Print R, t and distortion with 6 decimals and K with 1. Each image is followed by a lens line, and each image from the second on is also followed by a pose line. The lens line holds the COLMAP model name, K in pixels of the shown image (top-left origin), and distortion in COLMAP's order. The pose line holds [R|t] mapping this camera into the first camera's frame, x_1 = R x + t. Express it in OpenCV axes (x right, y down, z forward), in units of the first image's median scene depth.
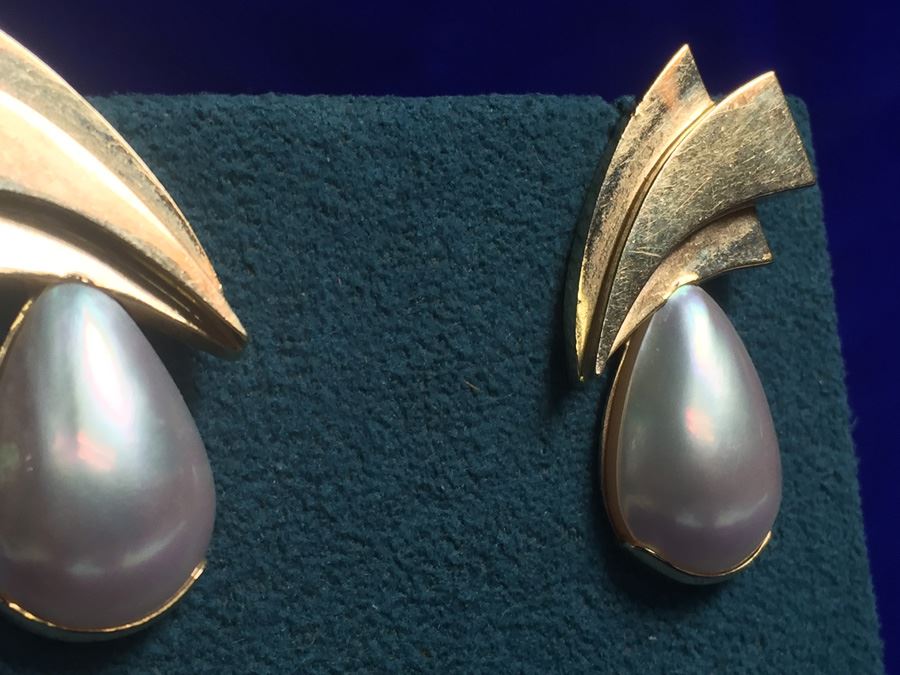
lens RADIAL K [[1703.3, 0, 451.6], [0, 1703.3, 327.7], [0, 0, 1]] dist [0.050440, 0.000000]
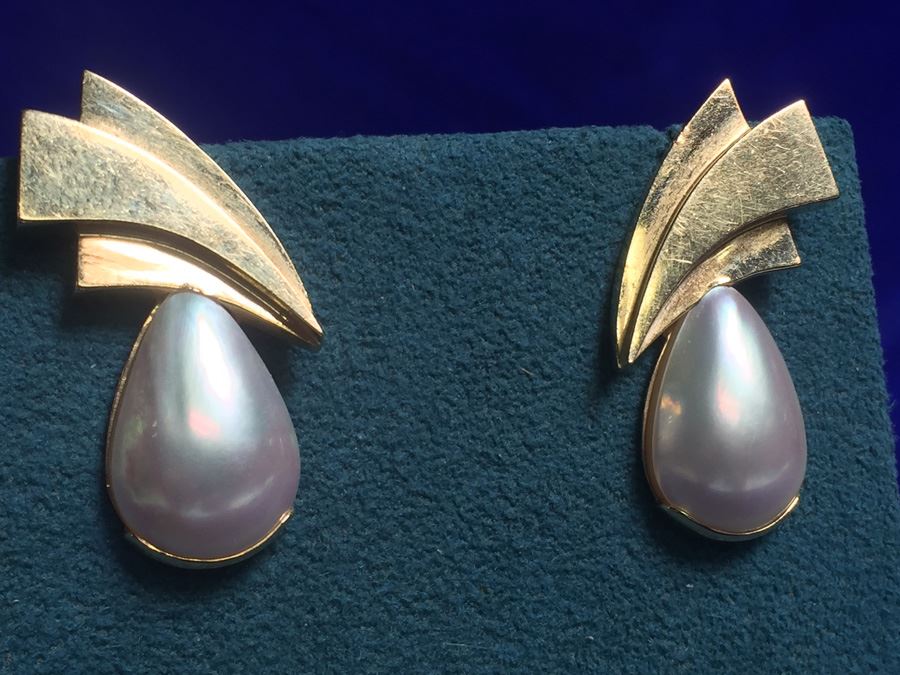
lens RADIAL K [[1703.3, 0, 440.7], [0, 1703.3, 321.6], [0, 0, 1]] dist [0.050440, 0.000000]
pose [[0.980625, -0.002033, -0.195883, 0.189037], [0.003975, 0.999947, 0.009521, -0.013314], [0.195853, -0.010115, 0.980581, -0.197686]]
